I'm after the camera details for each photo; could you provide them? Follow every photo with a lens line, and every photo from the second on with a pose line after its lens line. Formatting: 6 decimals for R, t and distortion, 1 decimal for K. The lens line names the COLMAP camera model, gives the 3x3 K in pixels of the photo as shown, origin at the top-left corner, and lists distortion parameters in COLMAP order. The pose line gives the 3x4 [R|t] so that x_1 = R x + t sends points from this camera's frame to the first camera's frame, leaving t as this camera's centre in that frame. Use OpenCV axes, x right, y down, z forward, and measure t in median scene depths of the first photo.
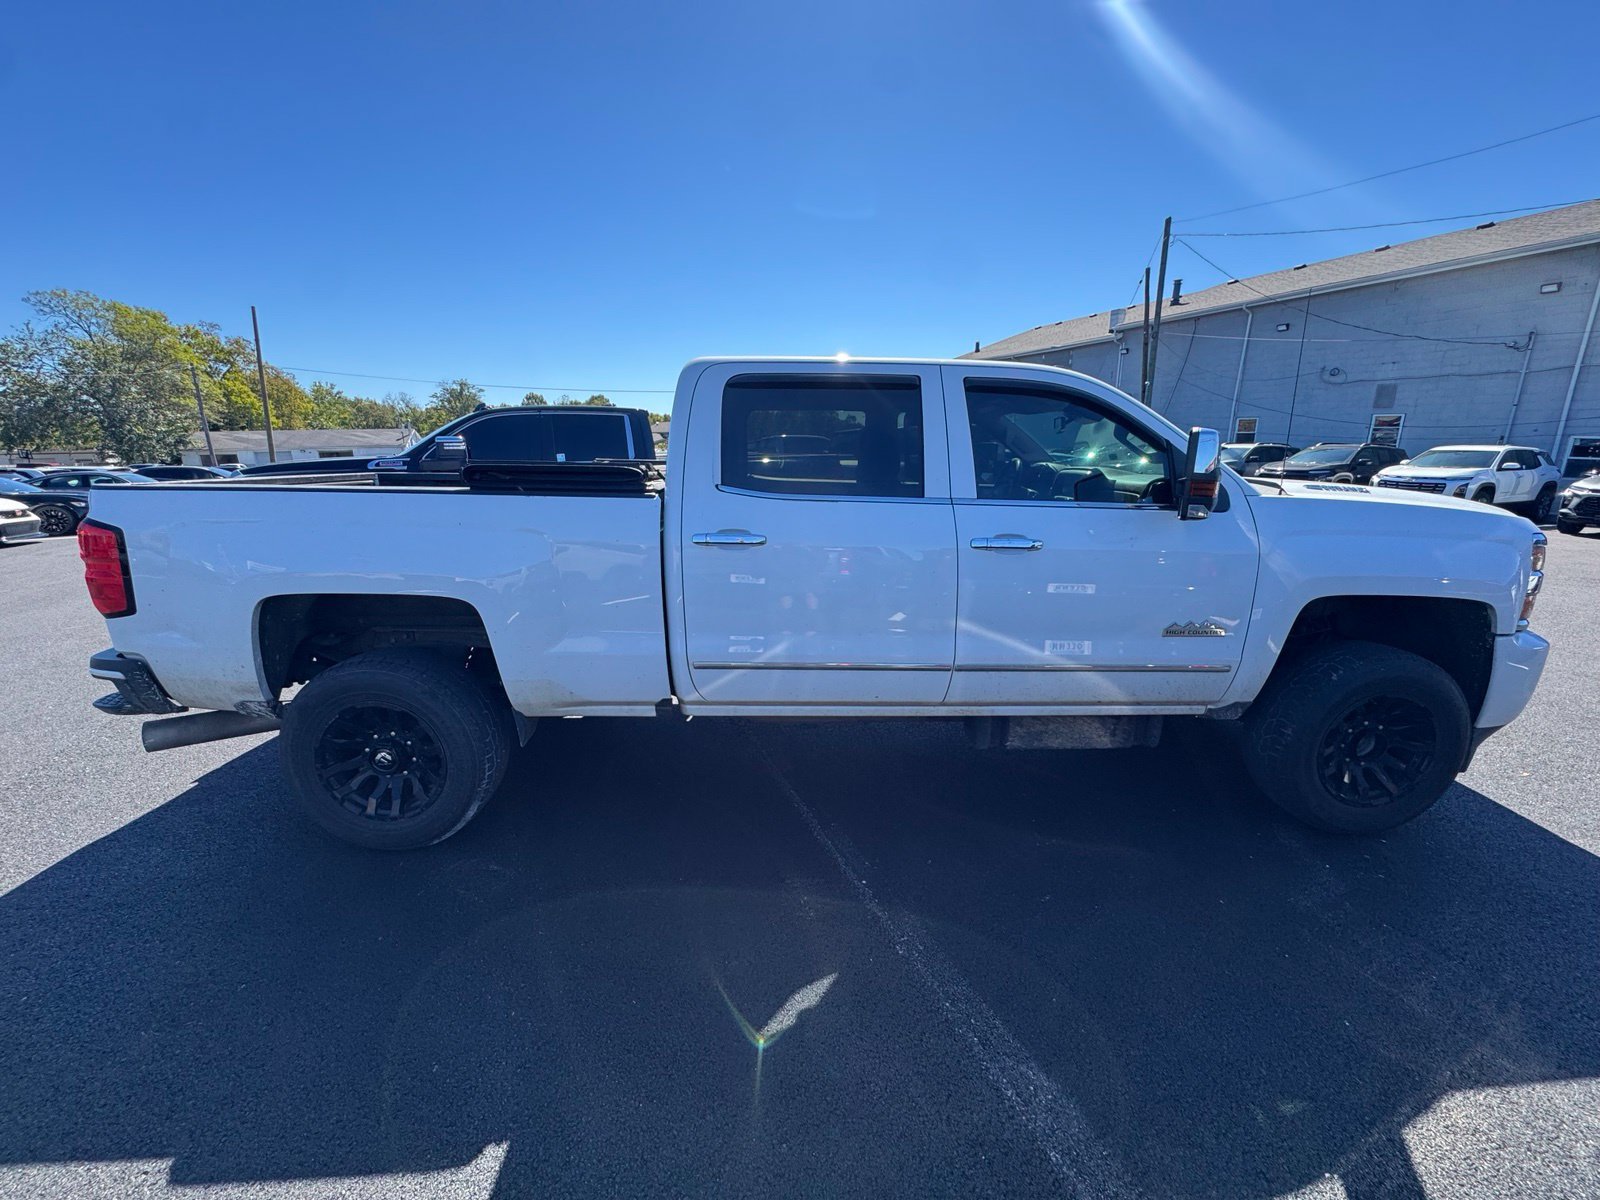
lens RADIAL K [[645.7, 0, 763.7], [0, 645.7, 591.0], [0, 0, 1]] dist [0.001441, -0.004160]
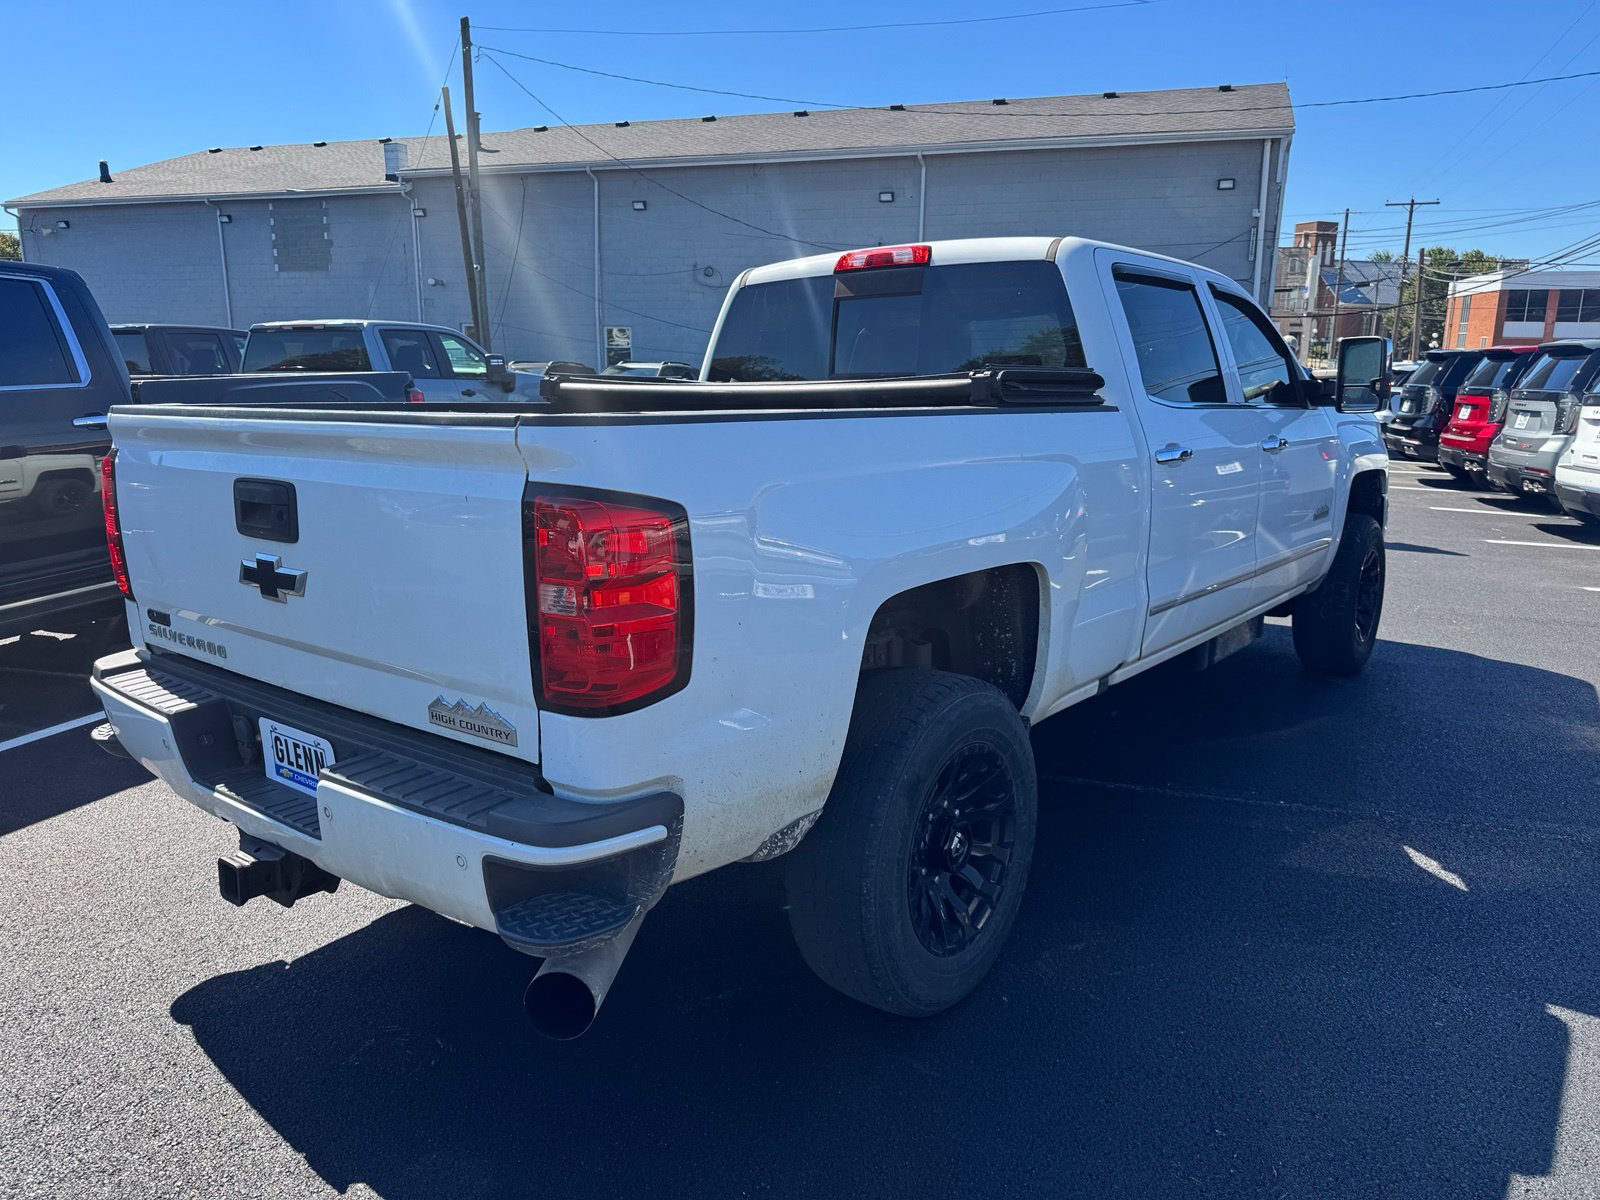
lens RADIAL K [[1152.4, 0, 799.6], [0, 1152.4, 581.1], [0, 0, 1]] dist [0.075746, -0.126283]
pose [[0.628730, -0.137855, 0.765307, -0.153125], [0.165735, 0.985304, 0.041325, -0.006059], [-0.759757, 0.100856, 0.642338, 0.038750]]
